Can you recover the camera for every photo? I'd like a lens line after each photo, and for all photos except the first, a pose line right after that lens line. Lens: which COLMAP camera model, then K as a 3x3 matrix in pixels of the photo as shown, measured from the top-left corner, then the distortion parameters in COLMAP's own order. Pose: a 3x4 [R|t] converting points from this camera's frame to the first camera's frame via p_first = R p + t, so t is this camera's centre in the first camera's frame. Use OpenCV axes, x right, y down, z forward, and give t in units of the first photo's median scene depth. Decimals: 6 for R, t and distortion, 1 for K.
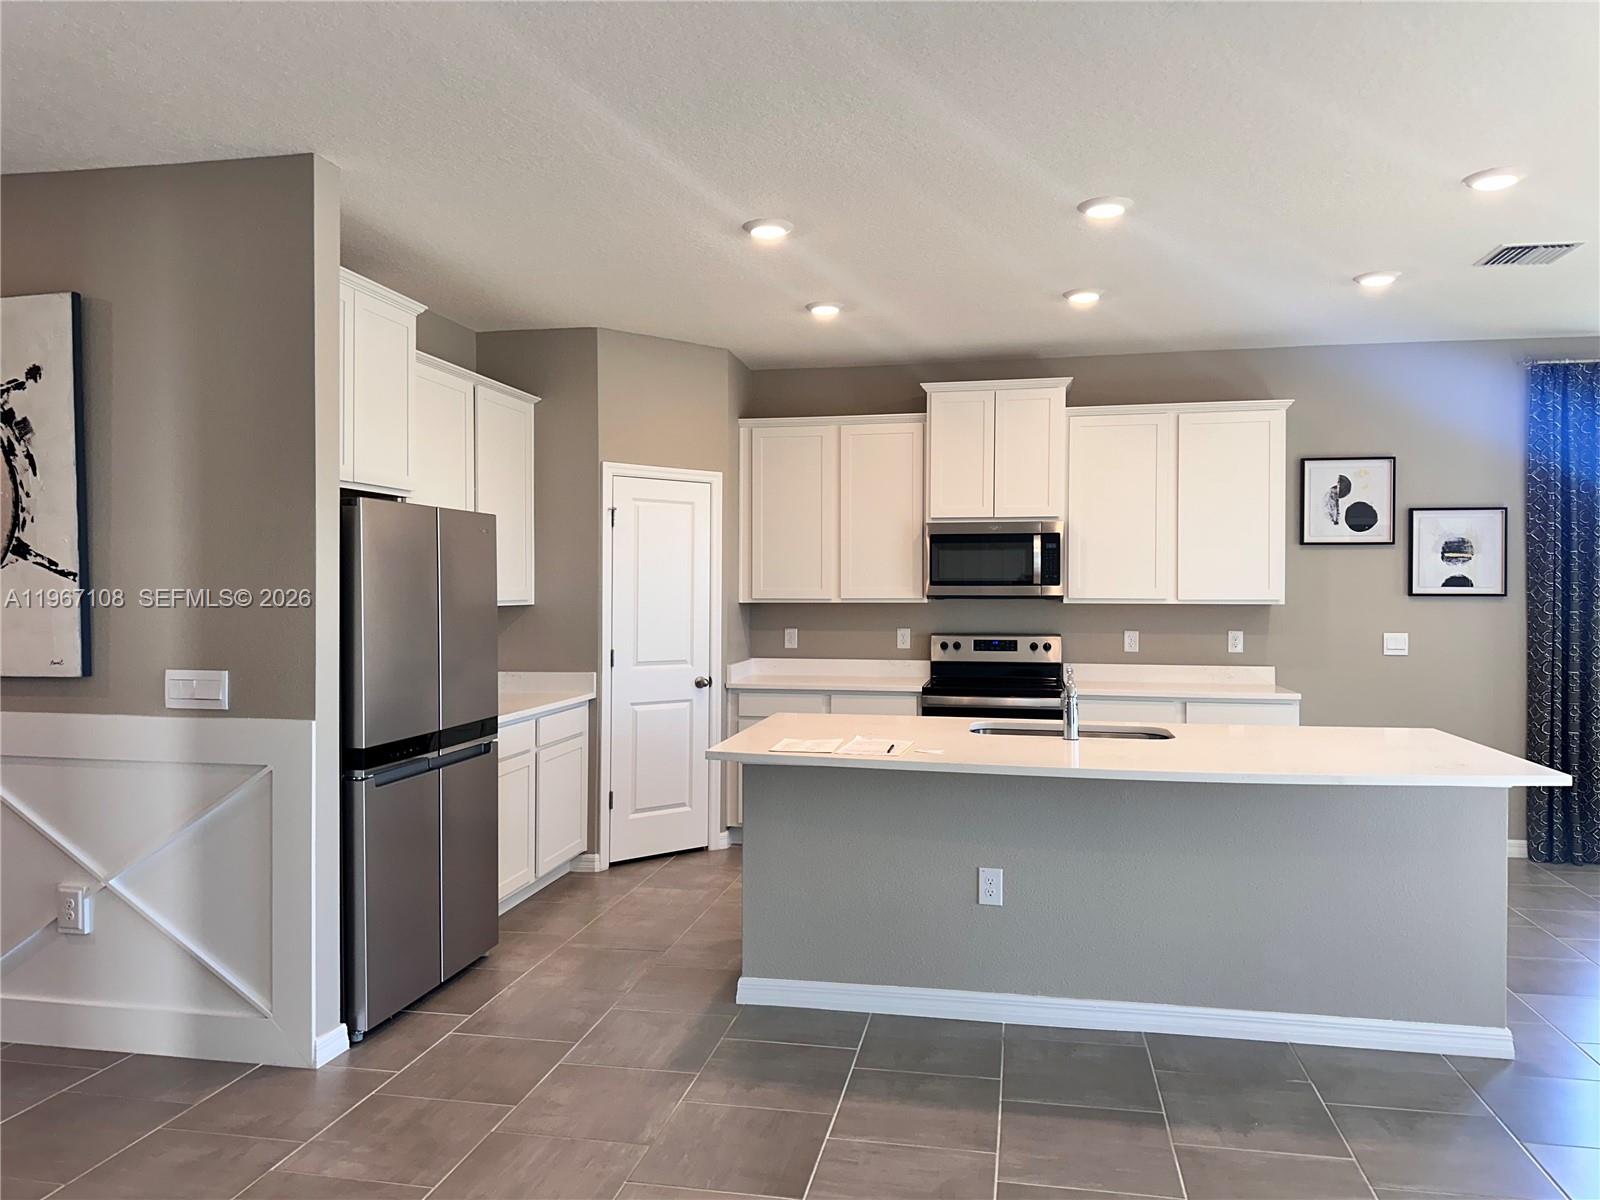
lens RADIAL K [[1110.2, 0, 802.1], [0, 1110.2, 586.8], [0, 0, 1]] dist [0.077577, -0.106508]
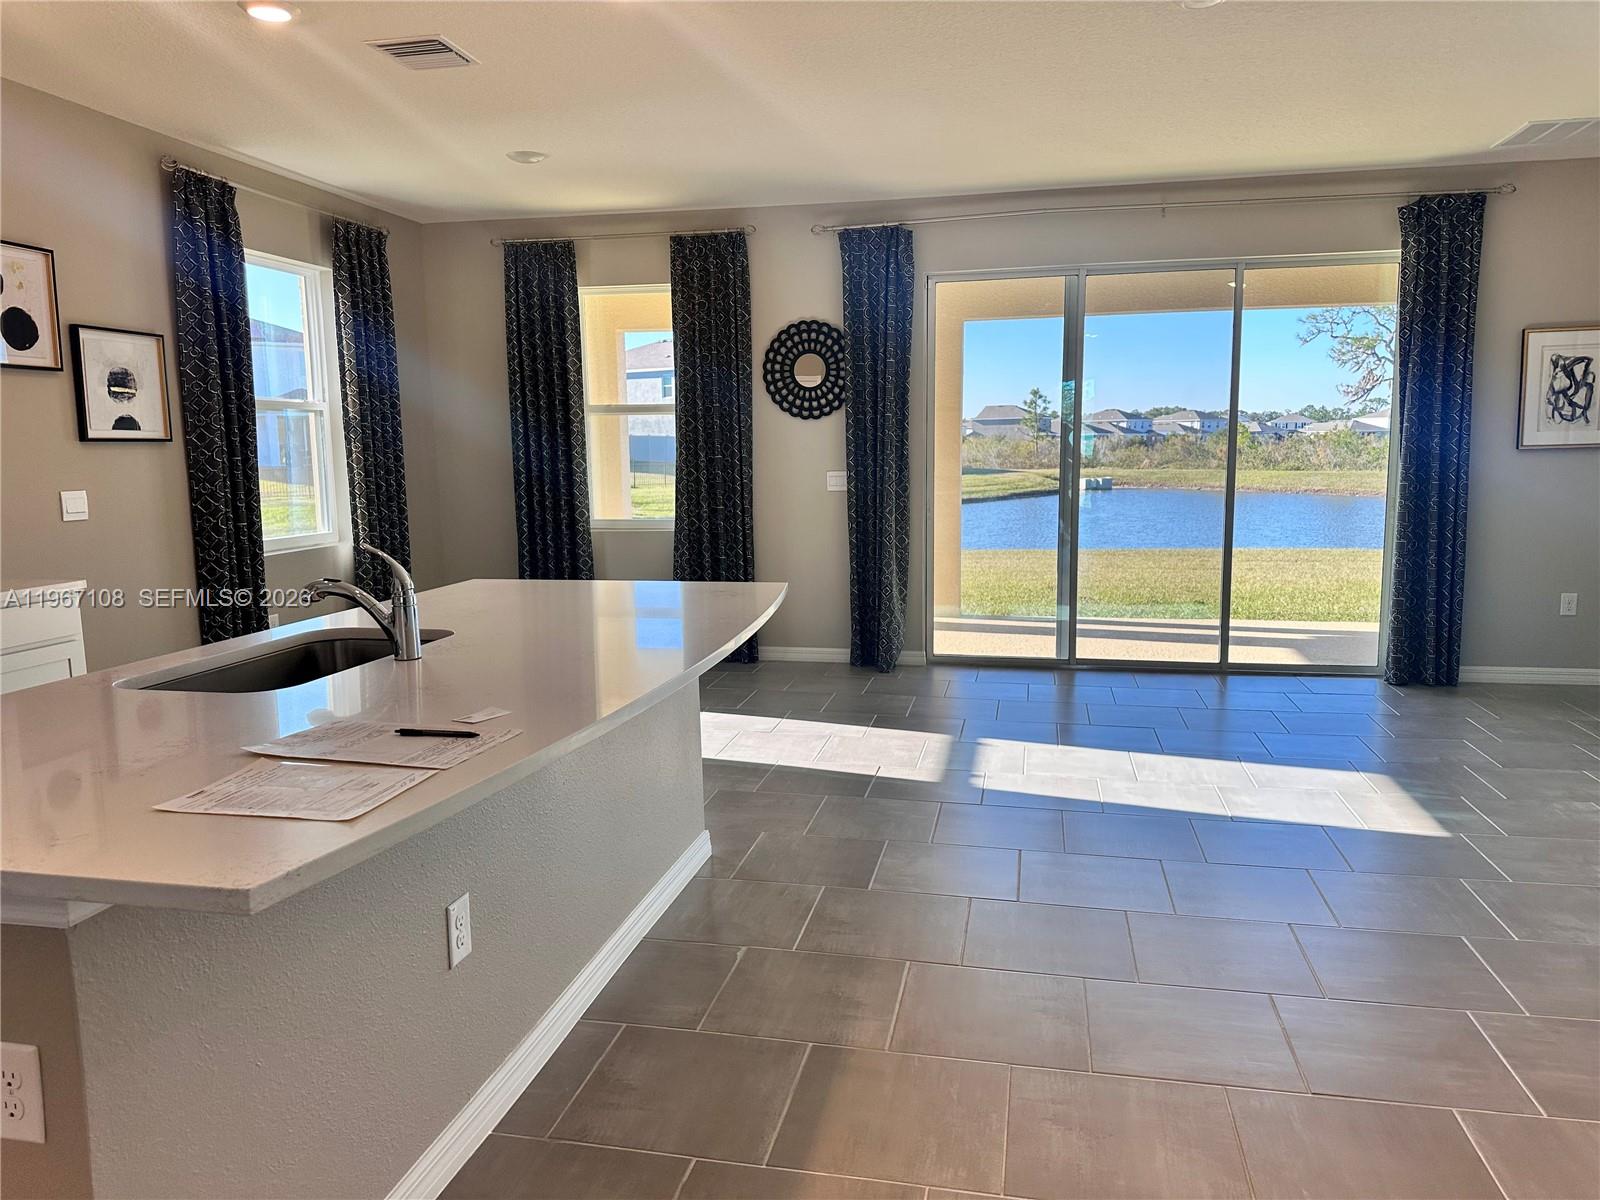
lens RADIAL K [[1110.2, 0, 818.8], [0, 1110.2, 597.8], [0, 0, 1]] dist [0.077577, -0.106508]
pose [[0.005238, -0.133534, 0.991030, -0.236956], [0.010718, 0.990995, 0.133472, 0.017477], [-0.999929, 0.009923, 0.006622, 0.517860]]
